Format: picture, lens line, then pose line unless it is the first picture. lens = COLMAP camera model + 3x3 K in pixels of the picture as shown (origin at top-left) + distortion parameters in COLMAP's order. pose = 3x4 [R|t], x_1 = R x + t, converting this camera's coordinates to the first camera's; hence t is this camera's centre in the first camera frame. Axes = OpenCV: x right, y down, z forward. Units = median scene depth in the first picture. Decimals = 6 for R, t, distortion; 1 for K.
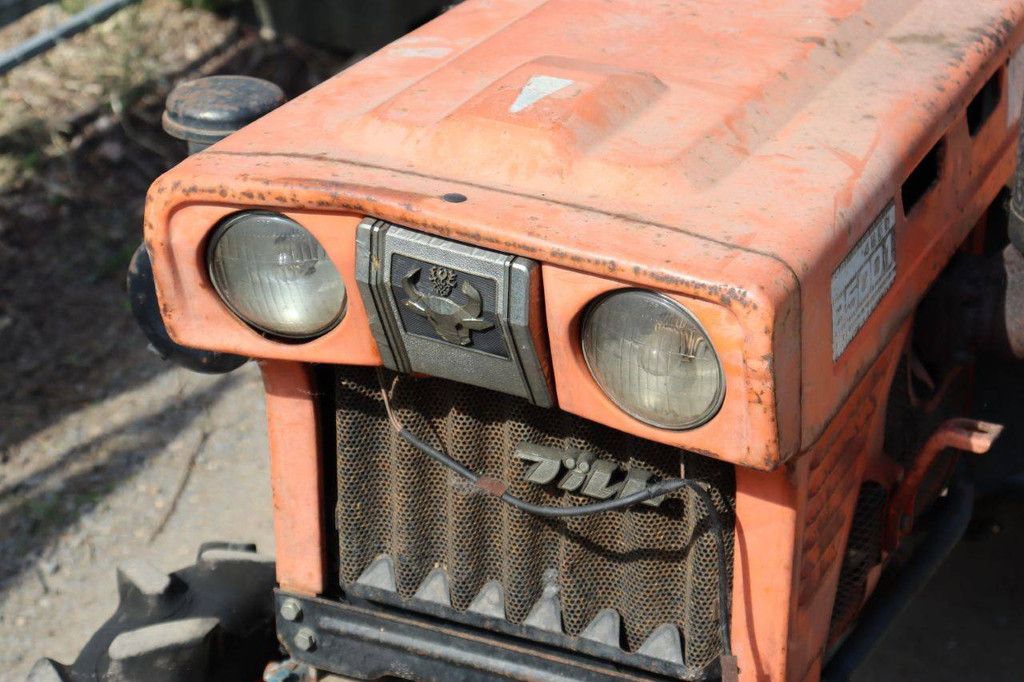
lens RADIAL K [[2403.6, 0, 520.0], [0, 2403.6, 331.0], [0, 0, 1]] dist [0.426873, 0.000000]
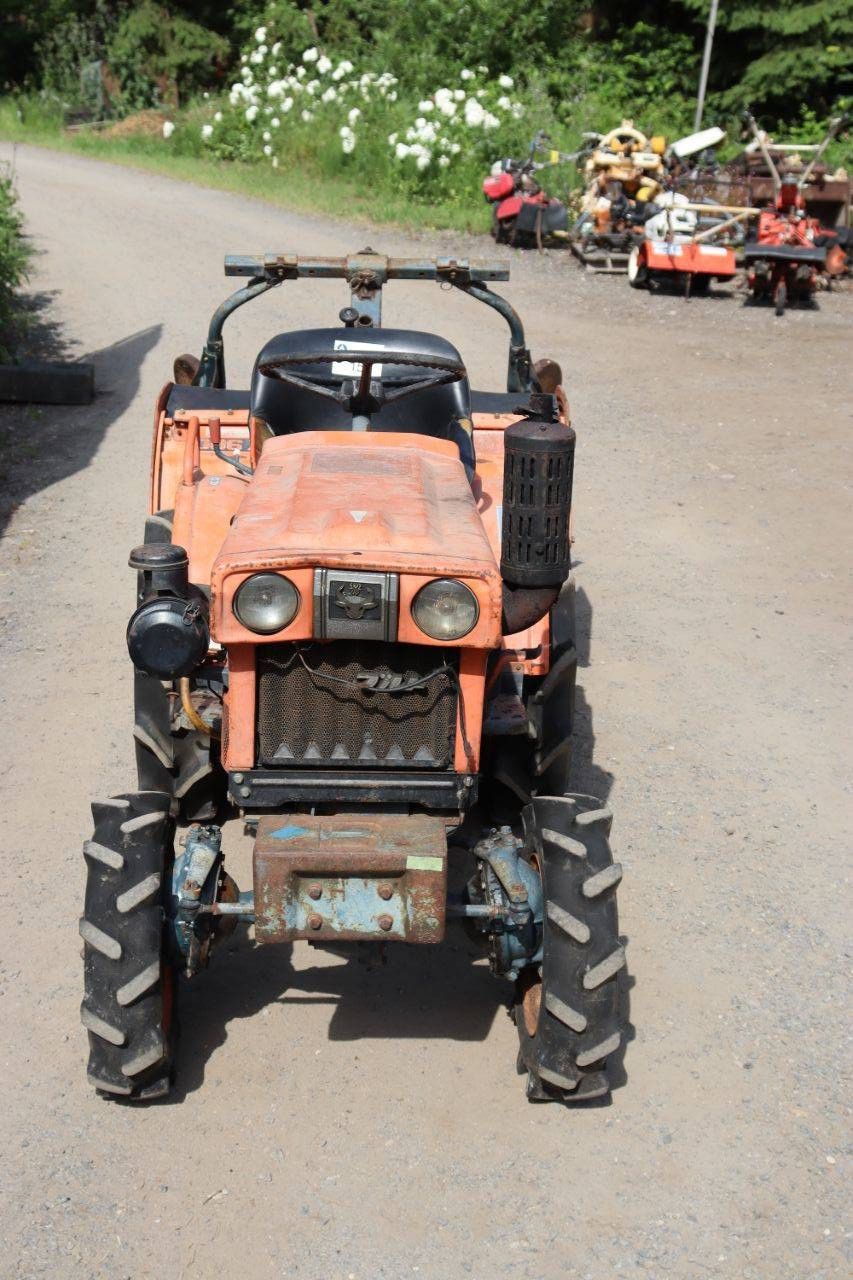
lens RADIAL K [[1980.8, 0, 418.1], [0, 1980.8, 644.4], [0, 0, 1]] dist [0.136501, 0.000000]
pose [[0.896271, -0.103107, 0.431354, -0.731968], [0.164152, 0.980651, -0.106670, 0.222946], [-0.412009, 0.166413, 0.895854, -0.684281]]
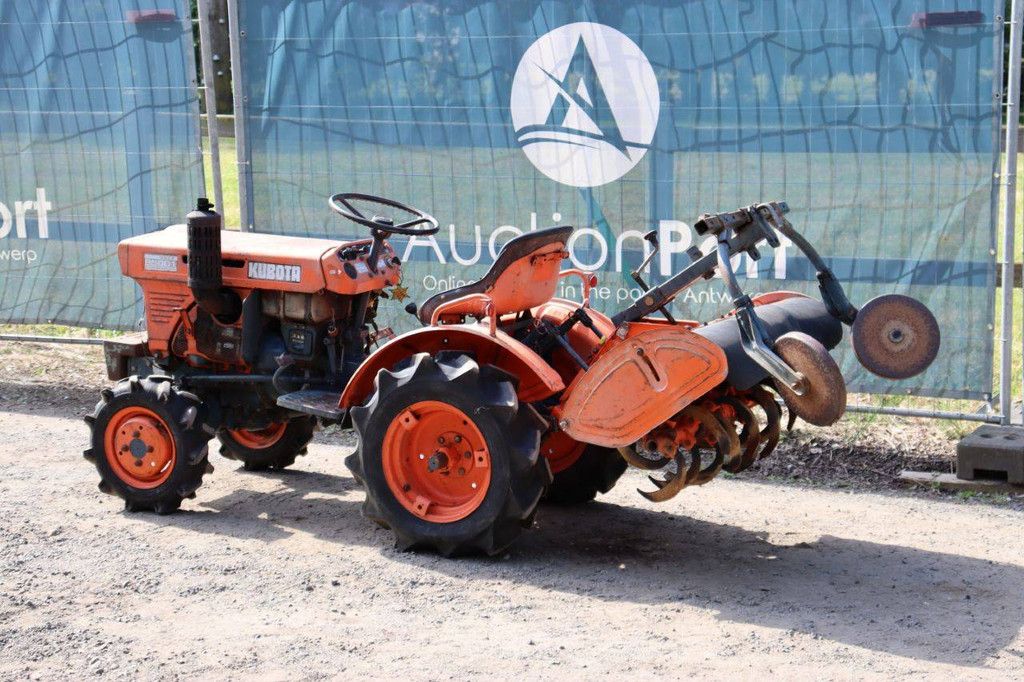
lens RADIAL K [[1781.2, 0, 529.8], [0, 1781.2, 341.3], [0, 0, 1]] dist [0.199175, 0.000000]
pose [[-0.020869, 0.170406, -0.985153, 3.953549], [-0.434897, 0.885712, 0.162418, -0.843988], [0.900238, 0.431829, 0.055625, 1.506617]]
